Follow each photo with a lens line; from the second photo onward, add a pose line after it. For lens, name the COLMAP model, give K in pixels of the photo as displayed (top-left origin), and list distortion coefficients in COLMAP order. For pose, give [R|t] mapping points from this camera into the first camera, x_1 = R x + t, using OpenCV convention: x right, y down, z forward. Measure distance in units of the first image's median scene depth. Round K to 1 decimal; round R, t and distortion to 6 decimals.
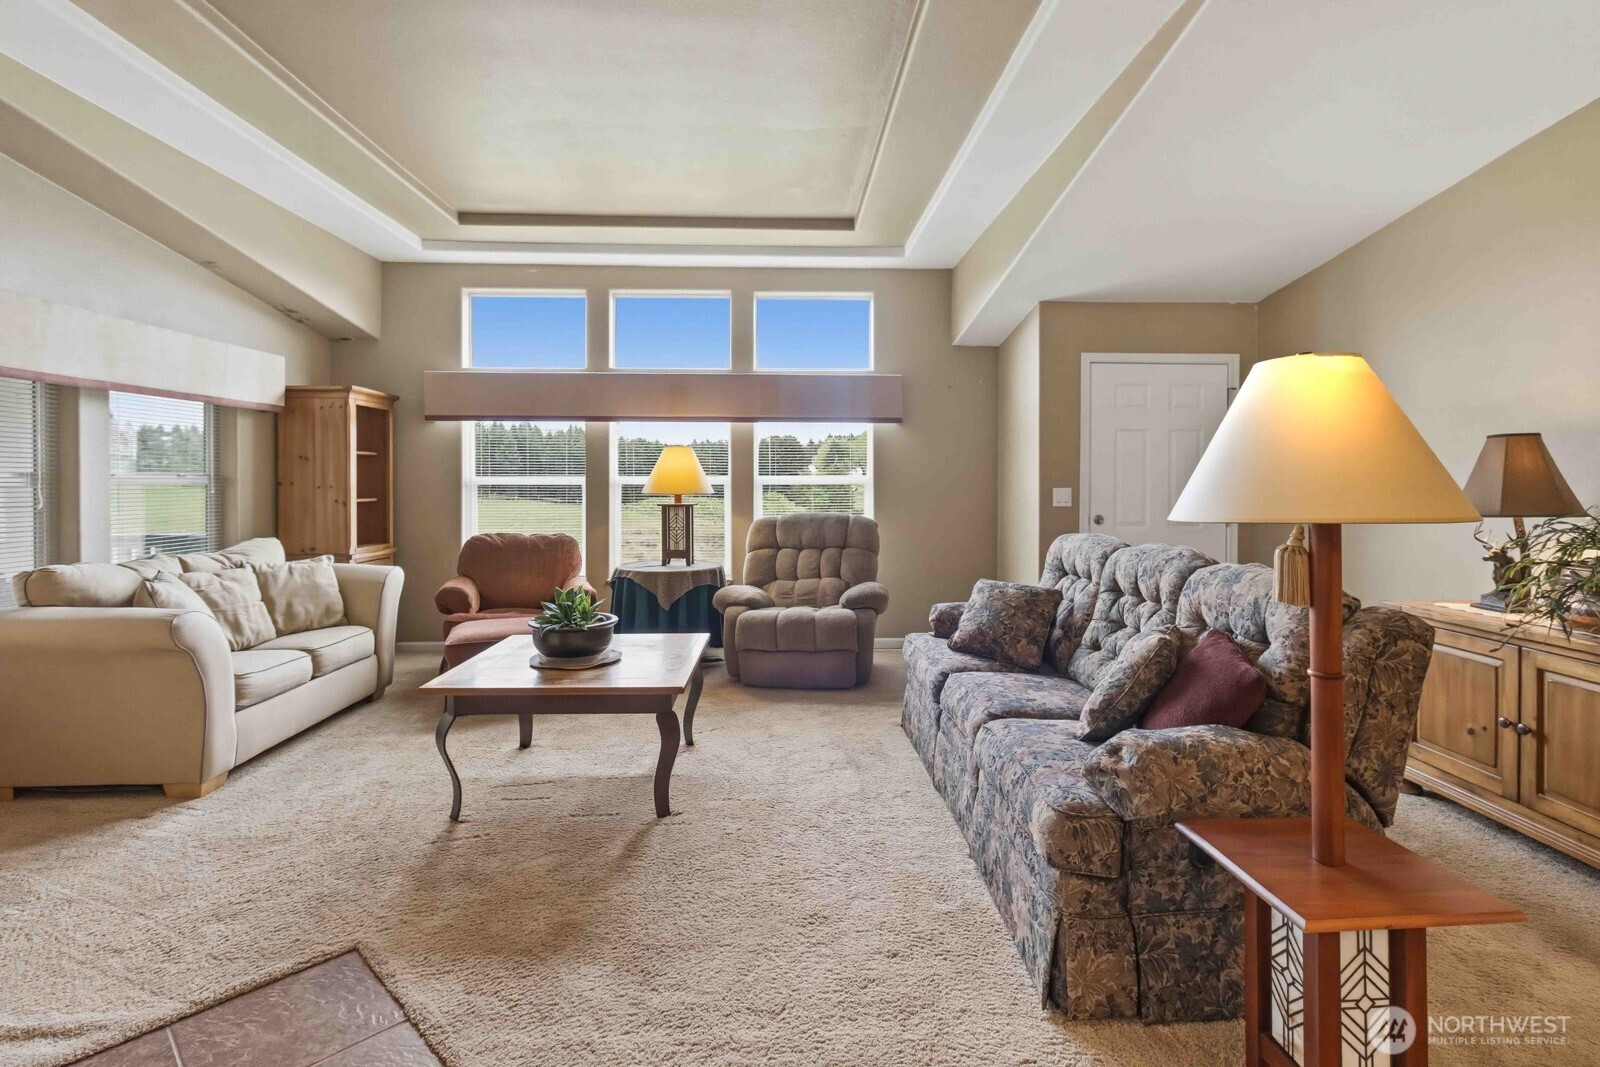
lens RADIAL K [[764.8, 0, 799.3], [0, 764.8, 485.7], [0, 0, 1]] dist [0.003156, 0.000309]
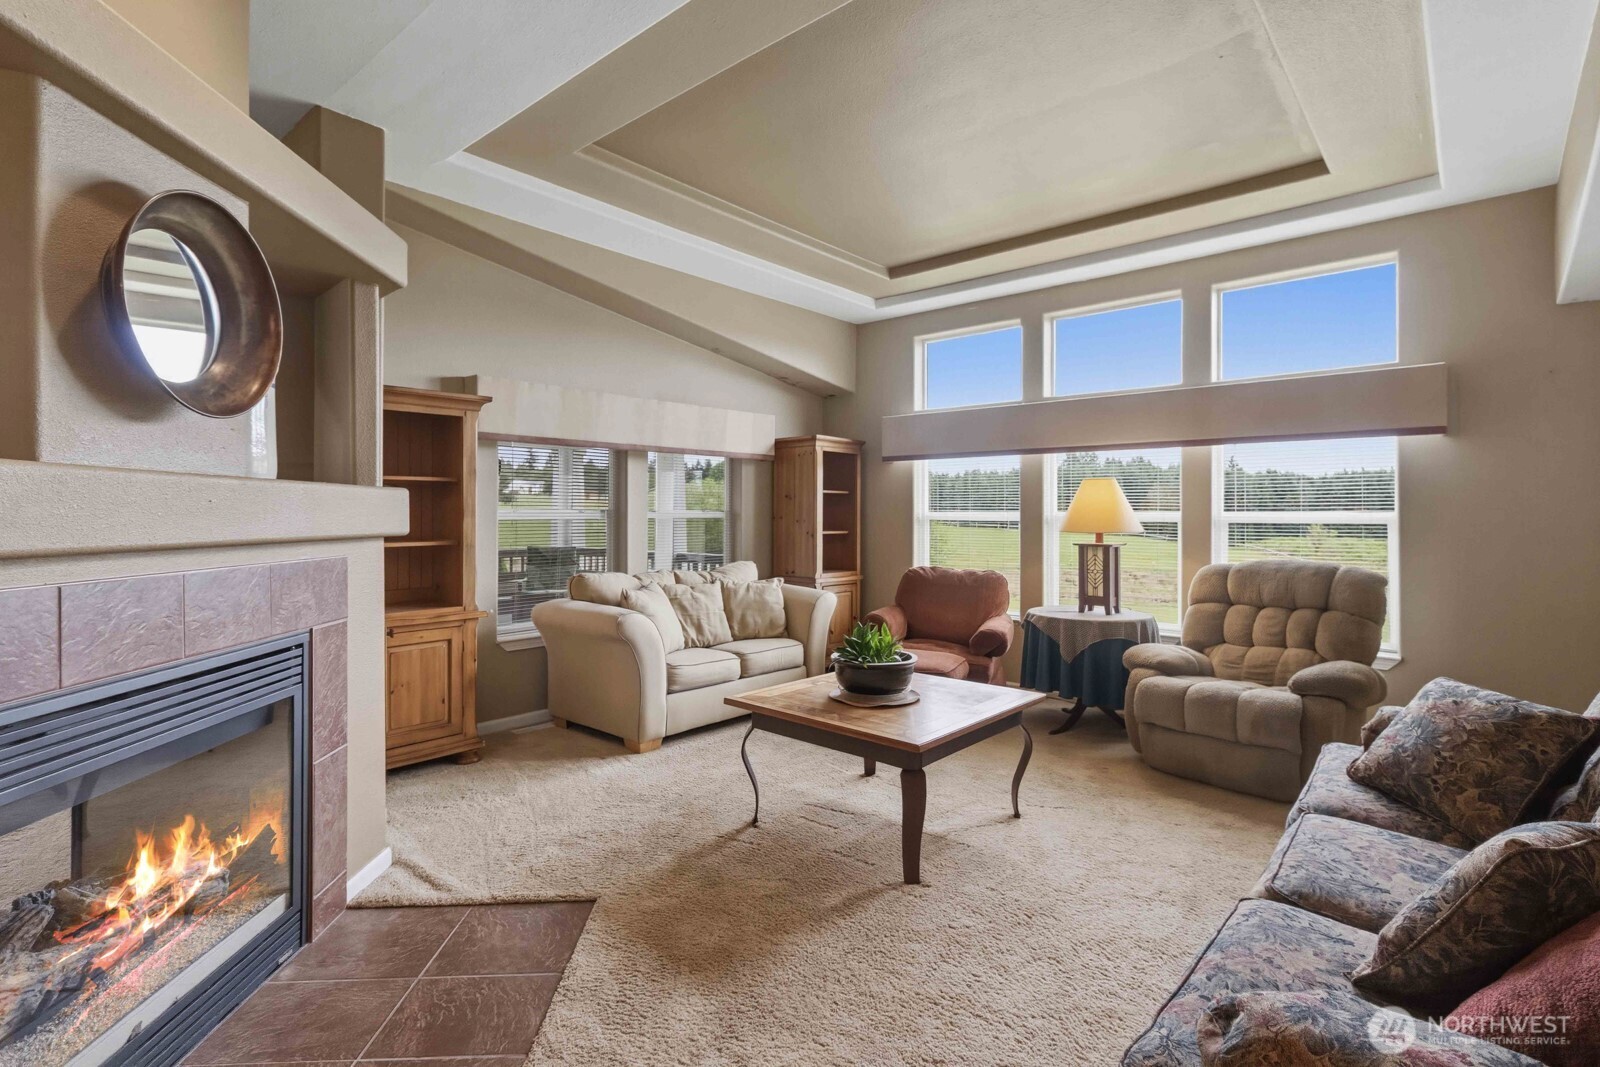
lens RADIAL K [[759.2, 0, 803.9], [0, 759.2, 509.4], [0, 0, 1]] dist [0.003893, 0.000076]
pose [[0.733290, -0.001588, -0.679914, 0.195541], [-0.008488, 0.999898, -0.011489, -0.002535], [0.679863, 0.014195, 0.733202, 0.133847]]
